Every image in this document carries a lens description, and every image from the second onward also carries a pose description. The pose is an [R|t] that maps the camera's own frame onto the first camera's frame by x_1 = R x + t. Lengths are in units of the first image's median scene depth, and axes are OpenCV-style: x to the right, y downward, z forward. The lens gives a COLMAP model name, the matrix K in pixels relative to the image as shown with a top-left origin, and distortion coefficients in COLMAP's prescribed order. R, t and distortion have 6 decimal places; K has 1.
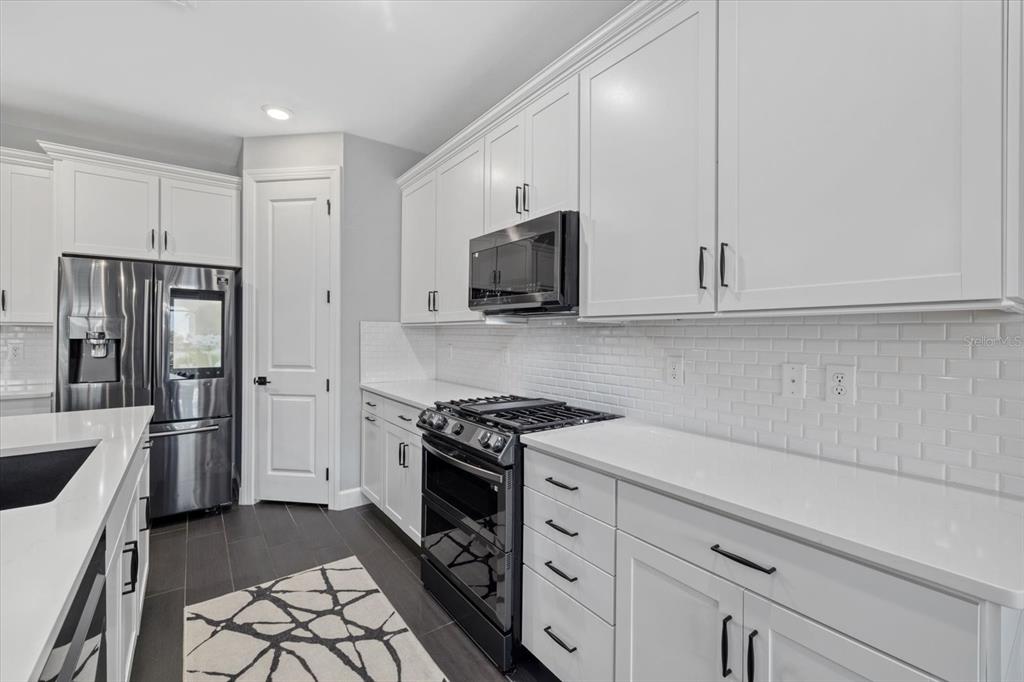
lens RADIAL K [[430.5, 0, 513.6], [0, 430.5, 333.1], [0, 0, 1]] dist [0.000151, 0.000194]
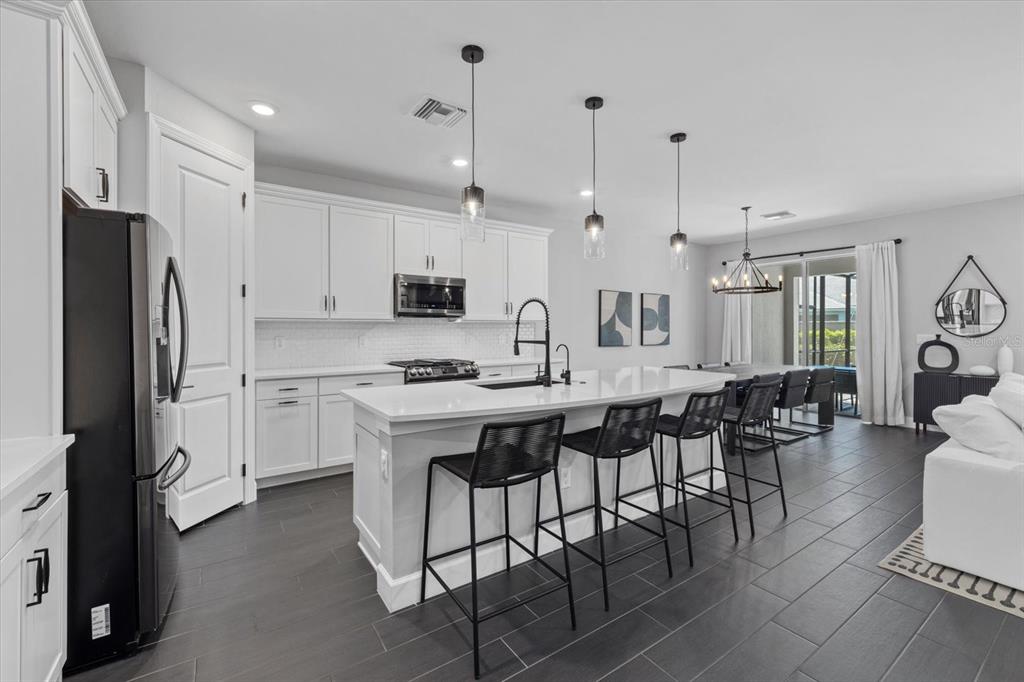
lens RADIAL K [[435.1, 0, 513.9], [0, 435.1, 328.1], [0, 0, 1]] dist [0.001285, 0.000014]
pose [[0.039736, -0.008289, 0.999176, -1.866731], [-0.000172, 0.999966, 0.008302, -0.009166], [-0.999210, -0.000501, 0.039733, 0.453000]]
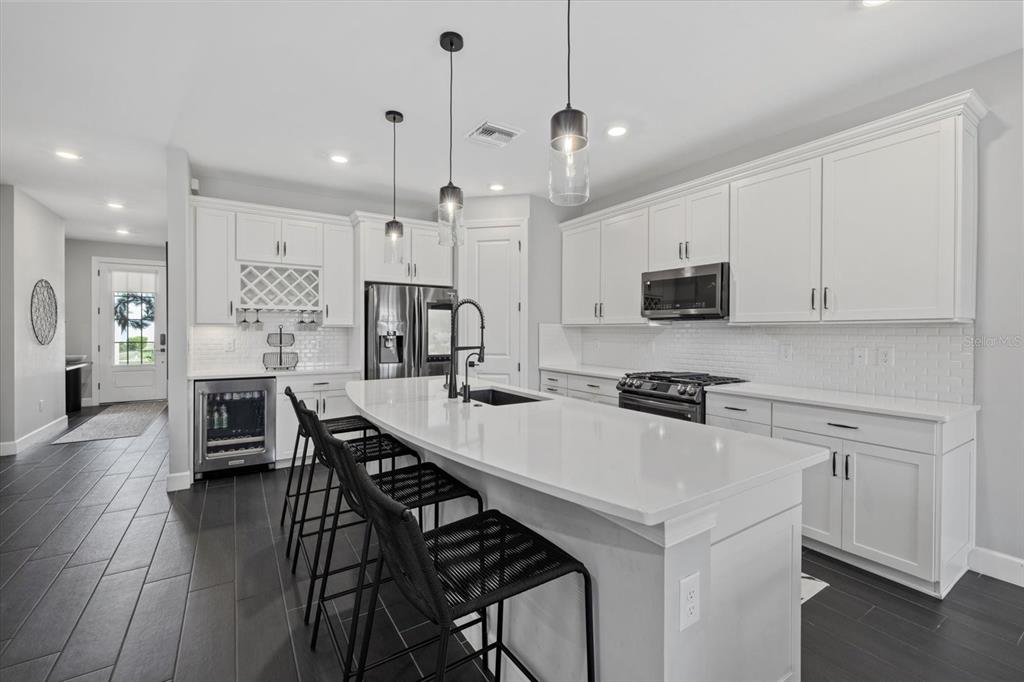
lens RADIAL K [[430.5, 0, 513.6], [0, 430.5, 333.1], [0, 0, 1]] dist [0.000151, 0.000194]
pose [[0.997921, -0.001410, -0.064439, -0.472197], [0.001797, 0.999981, 0.005960, -0.004382], [0.064430, -0.006063, 0.997904, -0.624154]]
